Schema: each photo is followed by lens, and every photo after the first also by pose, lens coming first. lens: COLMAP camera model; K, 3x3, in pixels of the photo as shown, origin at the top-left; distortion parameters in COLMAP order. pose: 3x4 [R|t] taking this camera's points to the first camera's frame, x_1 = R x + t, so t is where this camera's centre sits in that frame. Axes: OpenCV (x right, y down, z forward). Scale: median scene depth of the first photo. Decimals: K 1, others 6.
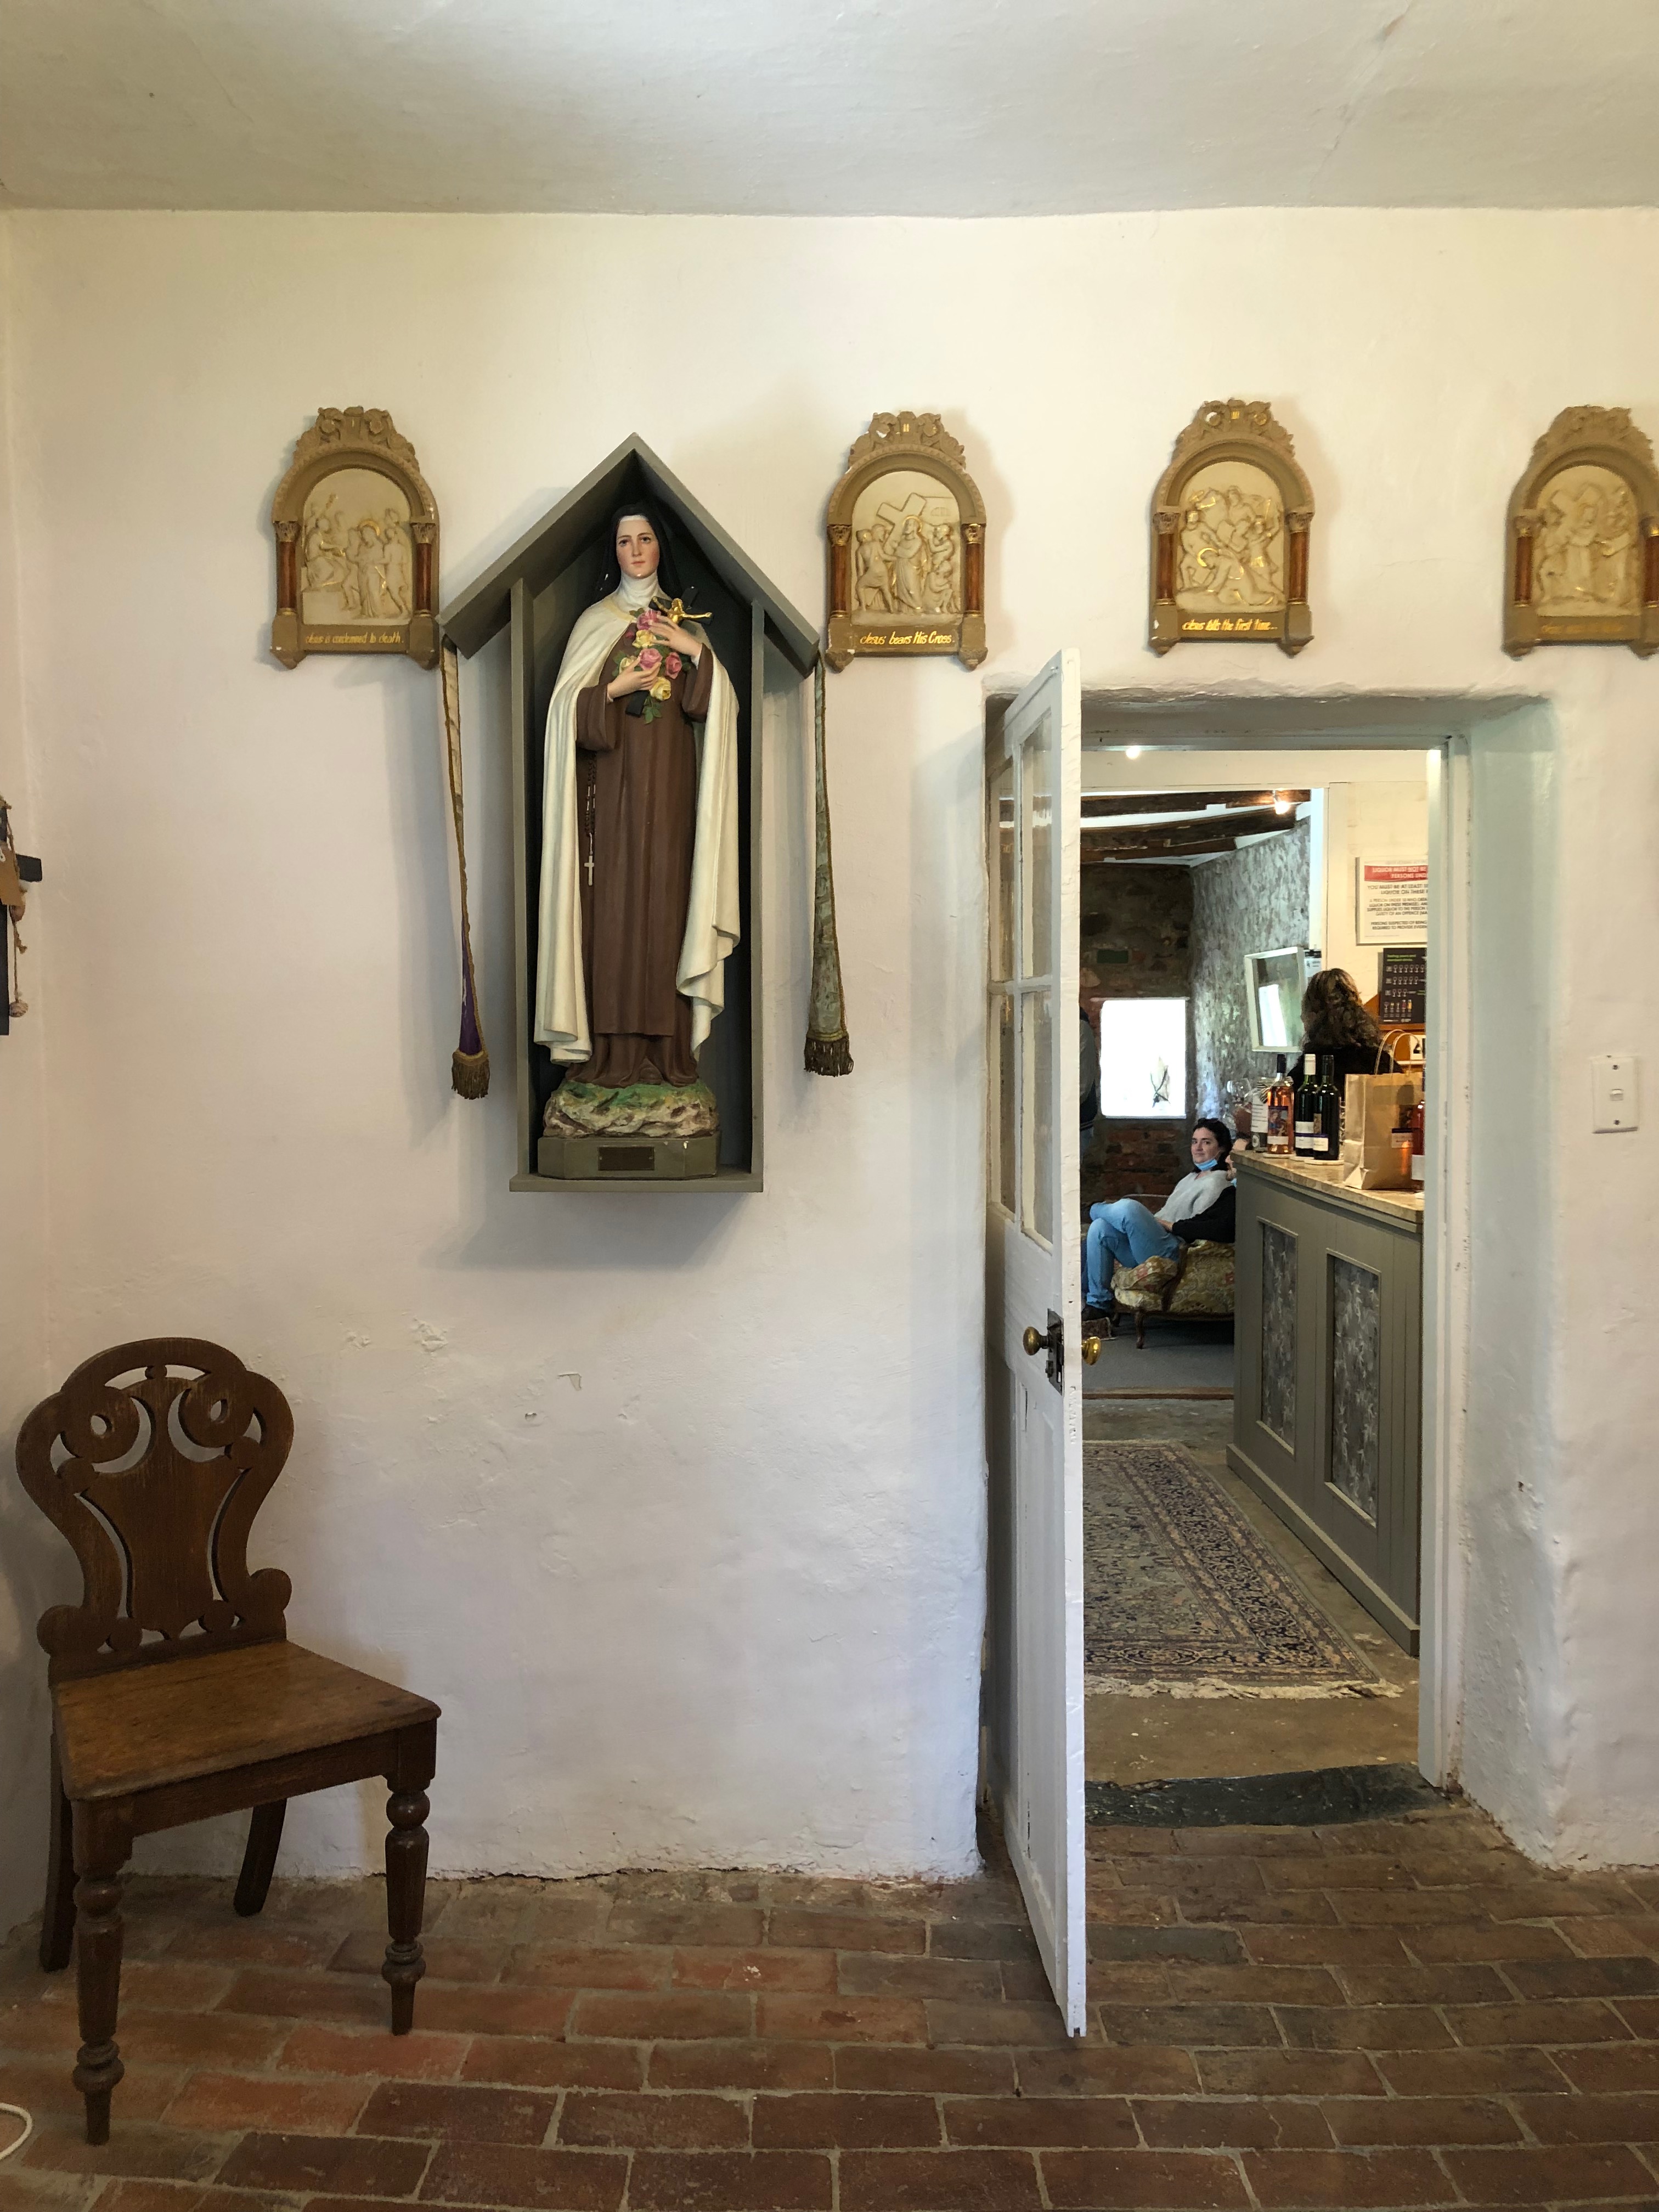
lens RADIAL K [[1820.9, 0, 830.1], [0, 1820.9, 1099.1], [0, 0, 1]] dist [0.003070, 0.005866]
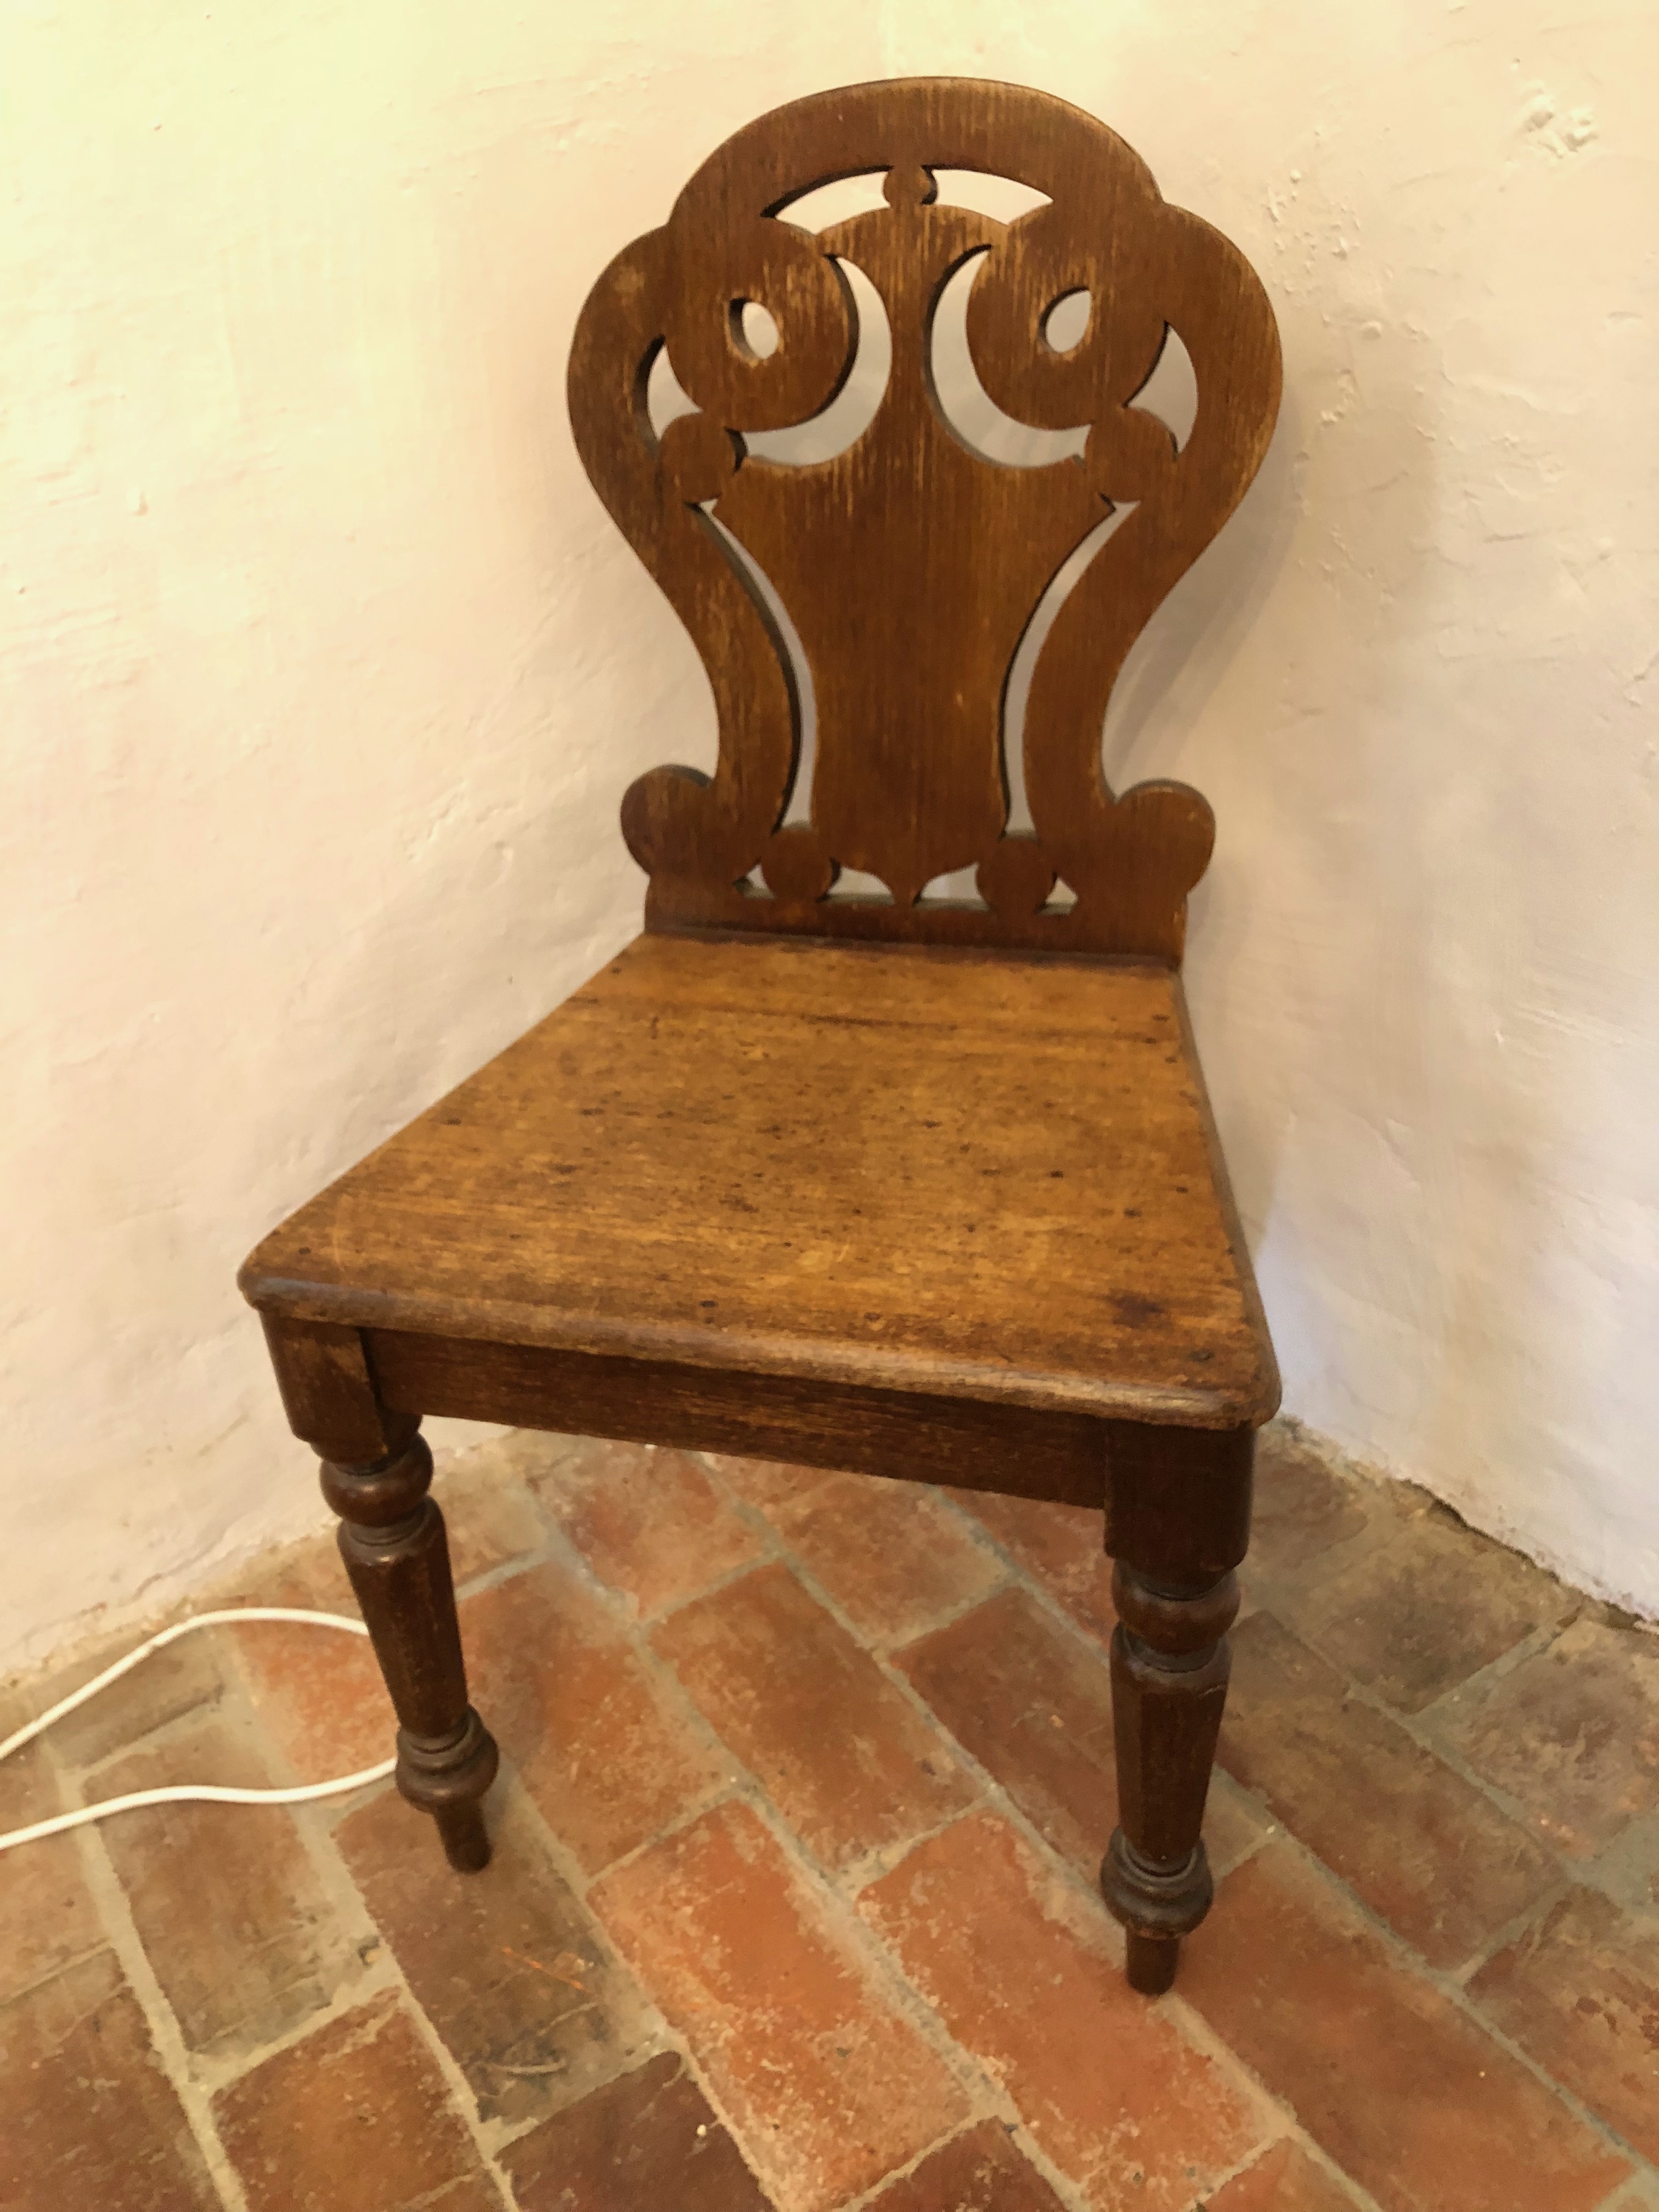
lens RADIAL K [[1820.9, 0, 826.2], [0, 1820.9, 1090.7], [0, 0, 1]] dist [0.003070, 0.005866]
pose [[0.600241, 0.367175, -0.710558, -0.059242], [0.037839, 0.874367, 0.483787, 0.131516], [0.798924, -0.317276, 0.510937, 0.751187]]
